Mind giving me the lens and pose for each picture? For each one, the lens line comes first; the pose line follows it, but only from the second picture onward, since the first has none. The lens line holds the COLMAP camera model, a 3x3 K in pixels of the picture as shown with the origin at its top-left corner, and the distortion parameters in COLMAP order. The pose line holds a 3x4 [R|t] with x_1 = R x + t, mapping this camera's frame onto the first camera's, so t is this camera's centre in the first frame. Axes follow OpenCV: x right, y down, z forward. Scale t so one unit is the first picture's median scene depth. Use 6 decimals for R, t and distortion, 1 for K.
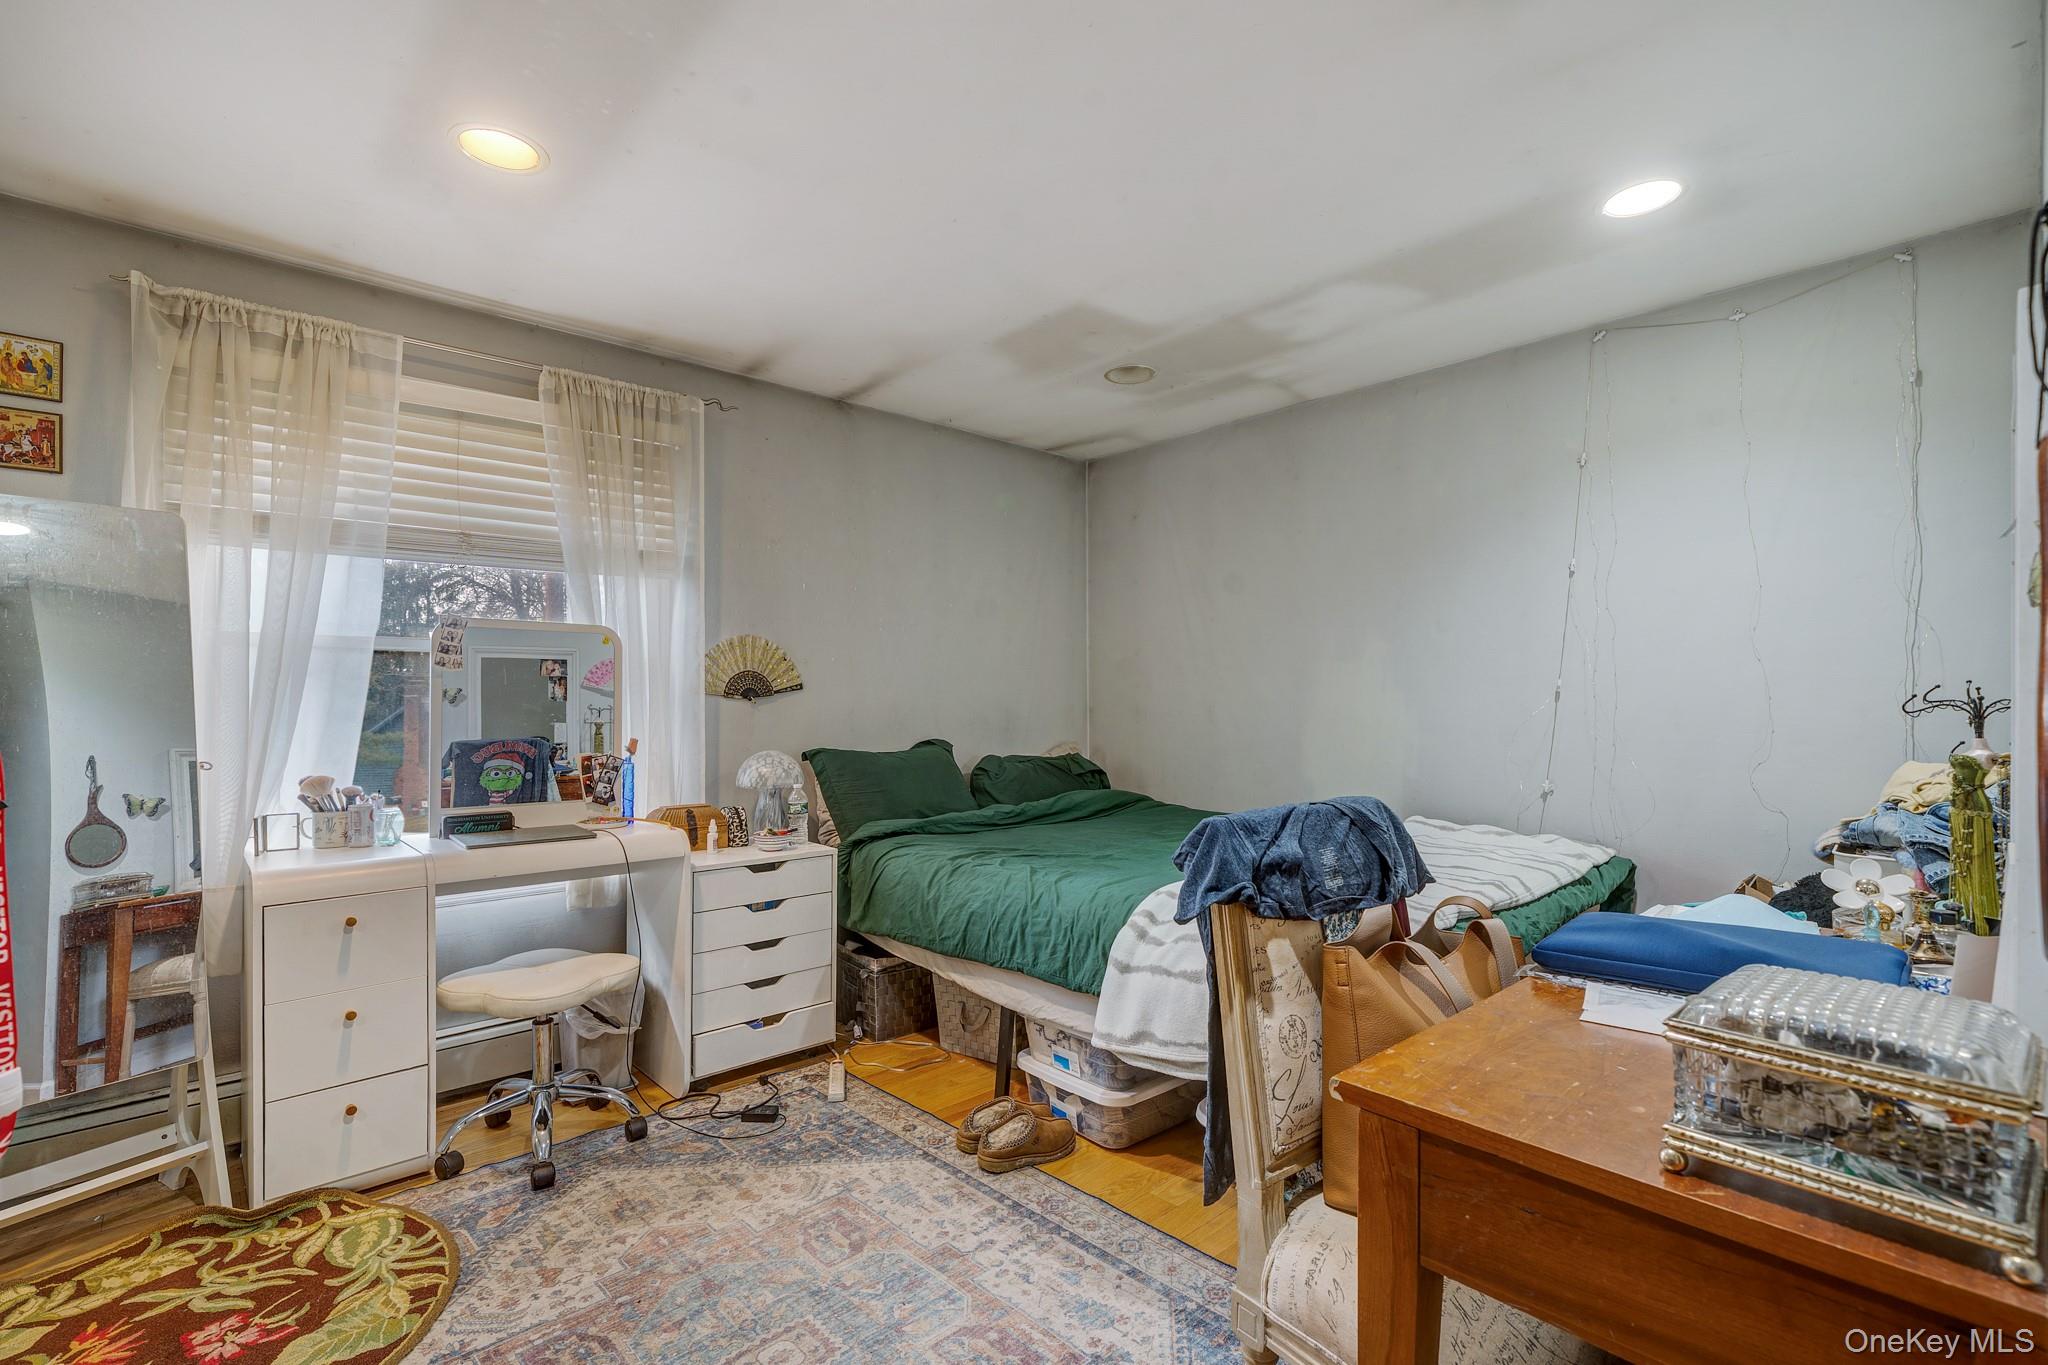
lens RADIAL K [[908.2, 0, 1021.2], [0, 908.2, 688.9], [0, 0, 1]] dist [-0.016081, 0.000152]
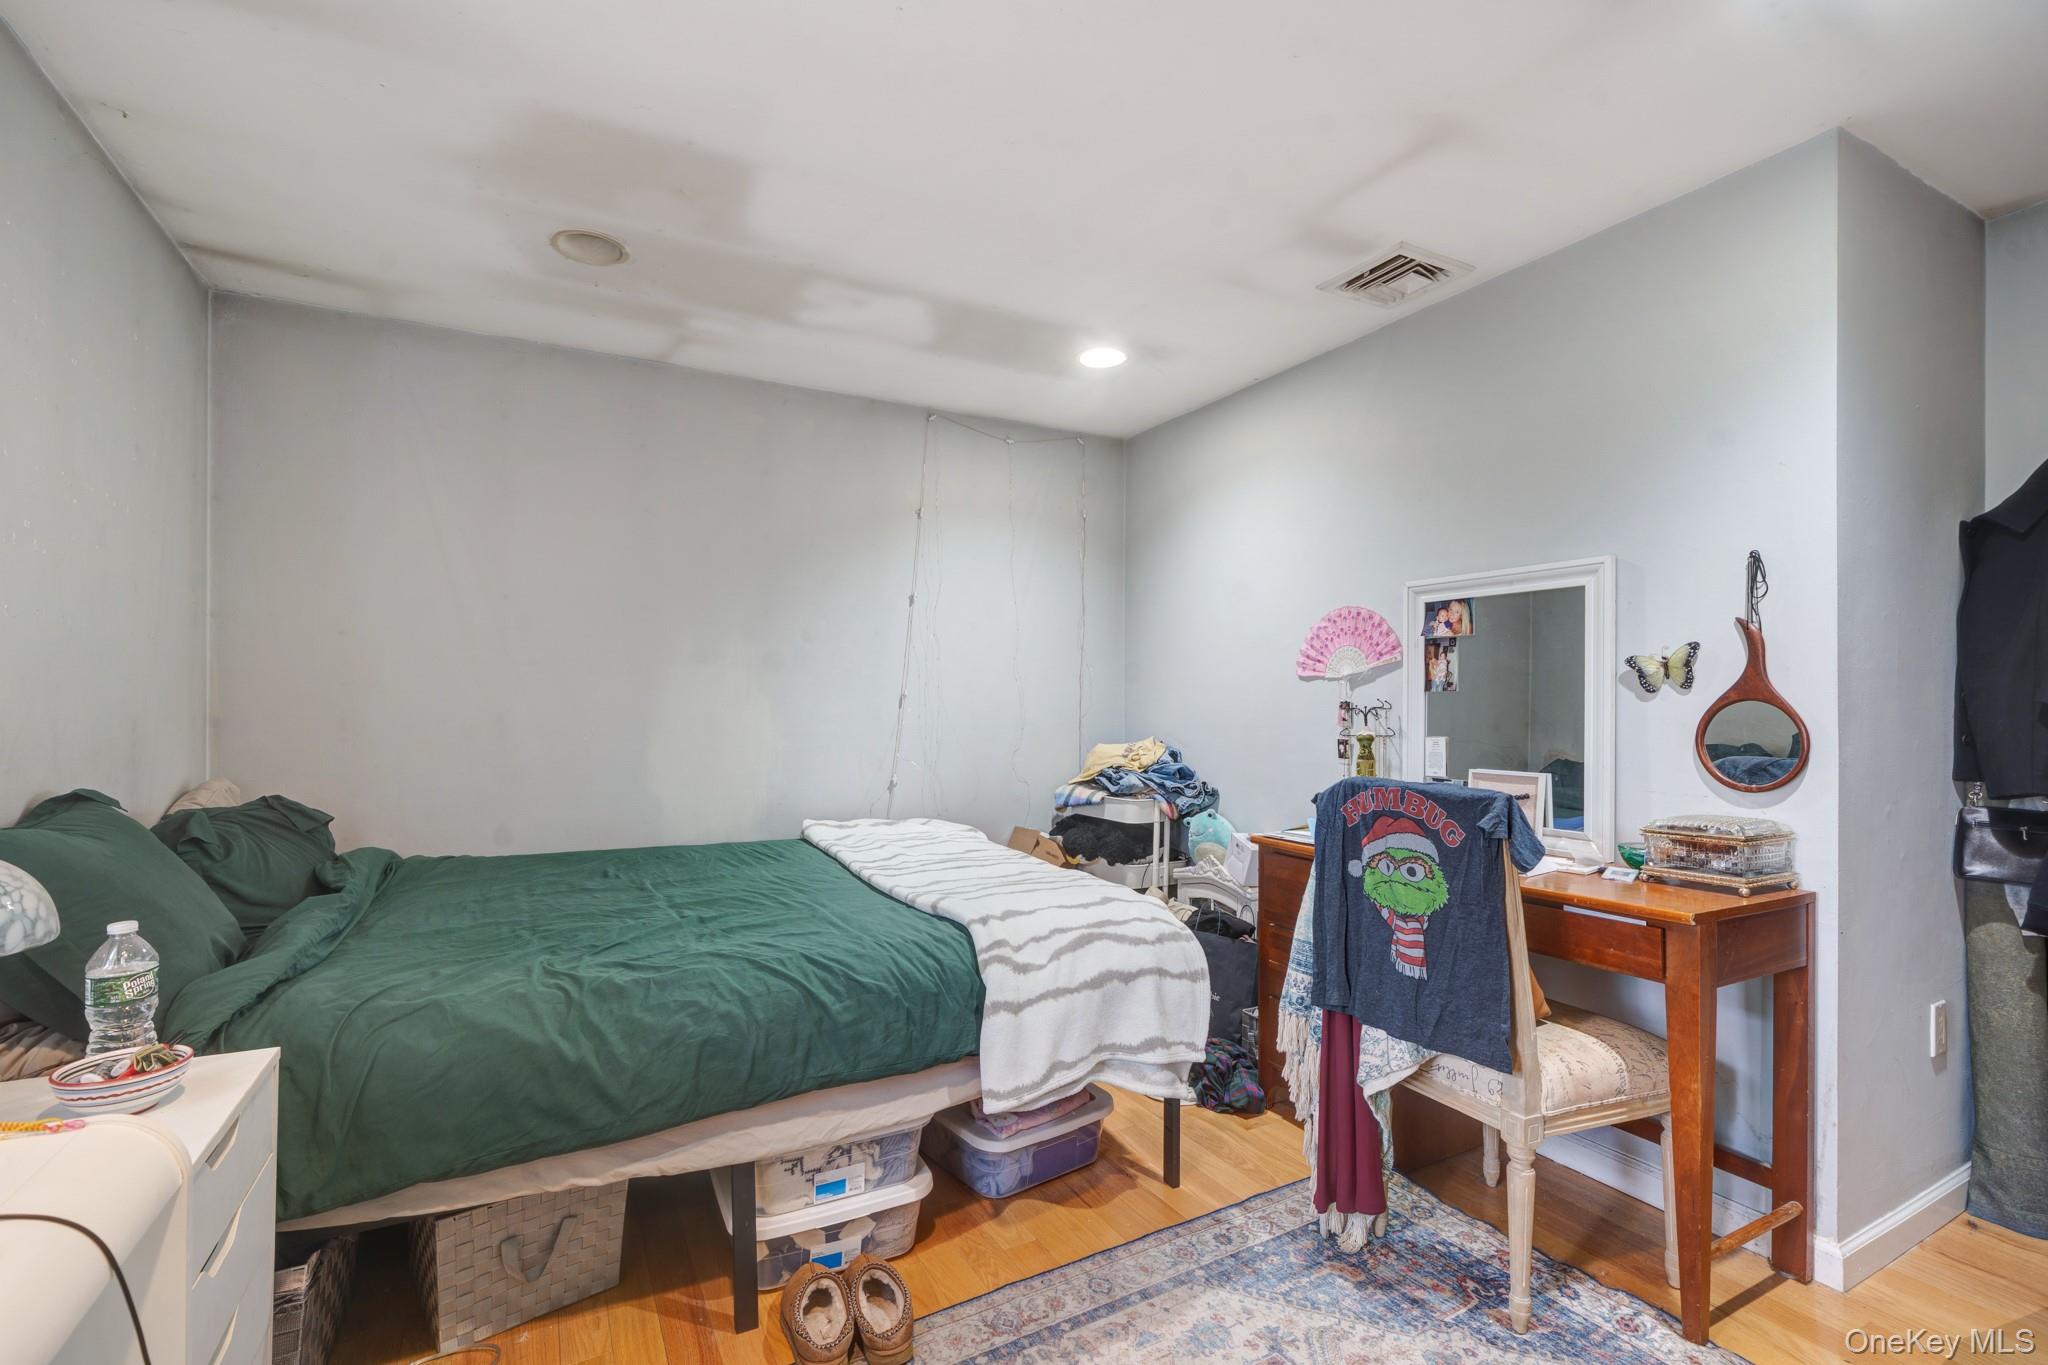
lens RADIAL K [[908.2, 0, 1020.8], [0, 908.2, 695.5], [0, 0, 1]] dist [-0.016081, 0.000152]
pose [[0.251824, 0.019454, 0.967578, -0.645482], [-0.017129, 0.999731, -0.015642, 0.014067], [-0.967622, -0.012635, 0.252089, 0.668139]]
